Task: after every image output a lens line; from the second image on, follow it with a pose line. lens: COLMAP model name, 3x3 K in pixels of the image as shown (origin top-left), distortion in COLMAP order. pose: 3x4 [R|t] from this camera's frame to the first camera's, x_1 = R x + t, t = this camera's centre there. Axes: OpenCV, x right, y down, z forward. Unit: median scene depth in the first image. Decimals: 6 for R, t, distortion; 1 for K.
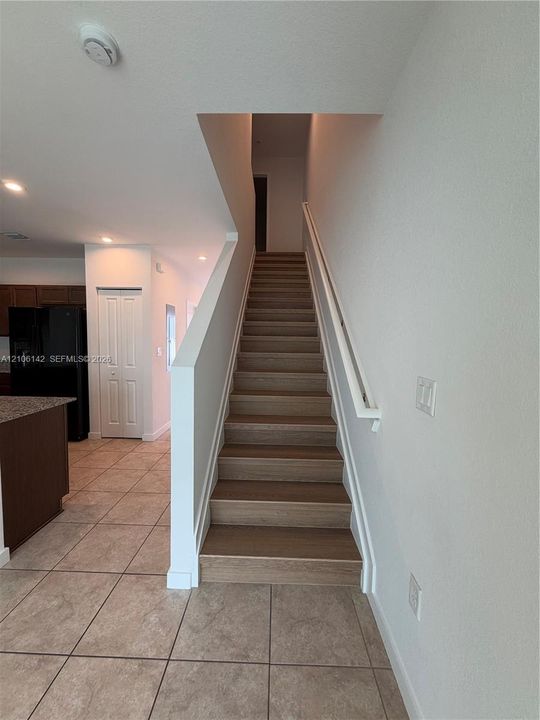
lens RADIAL K [[286.2, 0, 269.1], [0, 286.2, 358.4], [0, 0, 1]] dist [-0.001678, 0.000475]
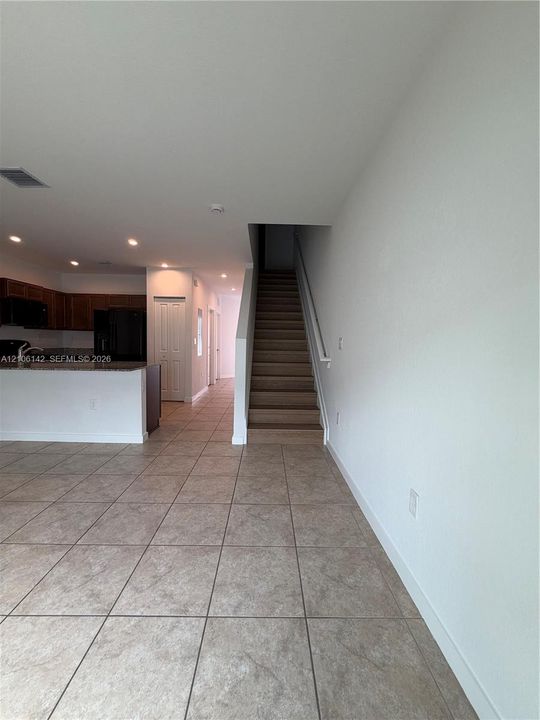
lens RADIAL K [[286.2, 0, 269.1], [0, 286.2, 358.4], [0, 0, 1]] dist [-0.001678, 0.000475]
pose [[0.999369, -0.001207, 0.035493, -0.089809], [0.001540, 0.999955, -0.009365, 0.109344], [-0.035480, 0.009413, 0.999326, -0.636623]]
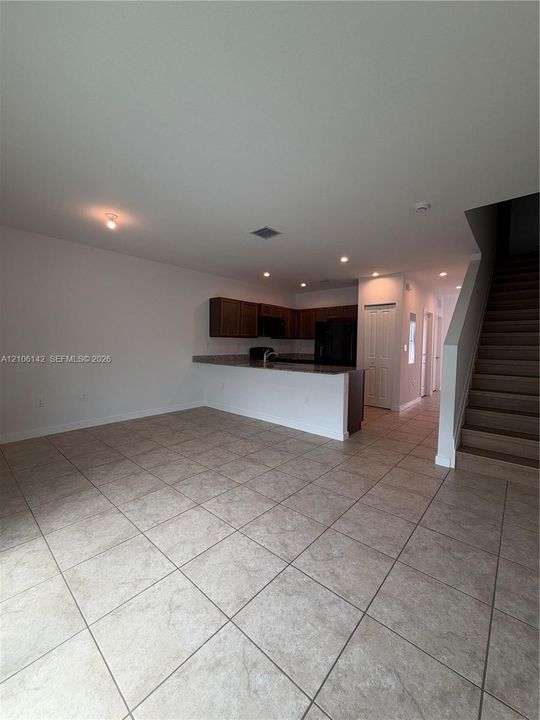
lens RADIAL K [[286.2, 0, 269.1], [0, 286.2, 358.4], [0, 0, 1]] dist [-0.001678, 0.000475]
pose [[0.764765, 0.023149, -0.643893, 0.000257], [-0.043091, 0.998955, -0.015266, 0.108004], [0.642867, 0.039421, 0.764963, -0.656413]]
